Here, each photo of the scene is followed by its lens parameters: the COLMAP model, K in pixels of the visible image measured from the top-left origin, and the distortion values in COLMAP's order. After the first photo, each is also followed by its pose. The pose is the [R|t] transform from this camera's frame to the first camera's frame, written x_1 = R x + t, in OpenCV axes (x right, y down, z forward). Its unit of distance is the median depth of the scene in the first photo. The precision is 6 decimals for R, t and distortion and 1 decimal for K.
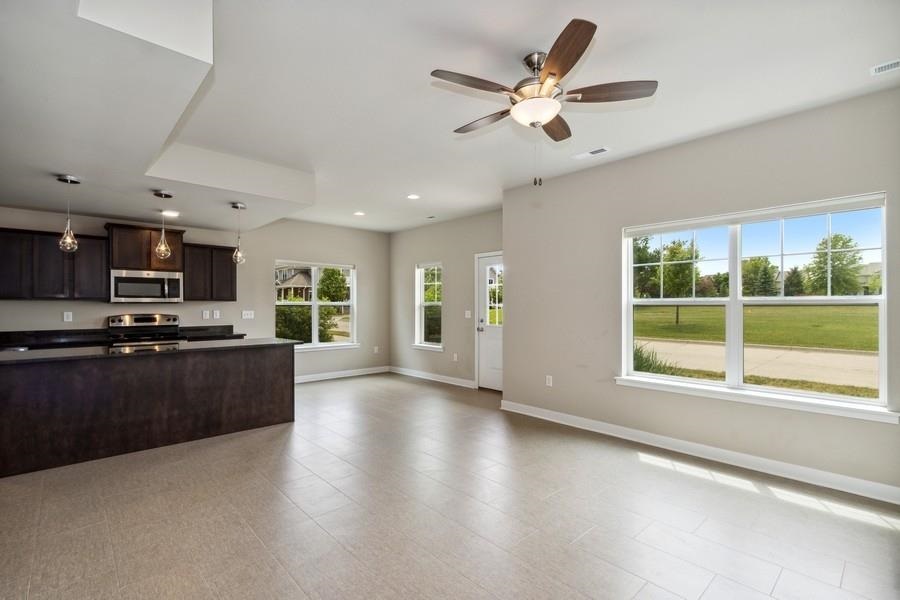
lens RADIAL K [[422.1, 0, 449.8], [0, 422.1, 298.9], [0, 0, 1]] dist [0.004898, 0.000872]
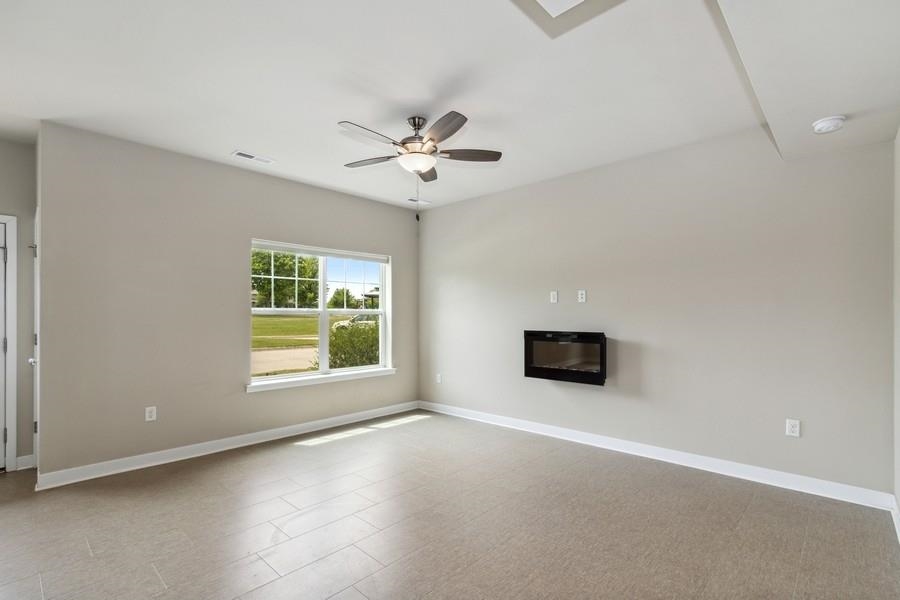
lens RADIAL K [[422.1, 0, 443.6], [0, 422.1, 314.9], [0, 0, 1]] dist [0.004898, 0.000872]
pose [[-0.072954, 0.001226, 0.997335, -0.562257], [-0.017104, 0.999851, -0.002480, 0.008992], [-0.997189, -0.017239, -0.072922, 0.533770]]
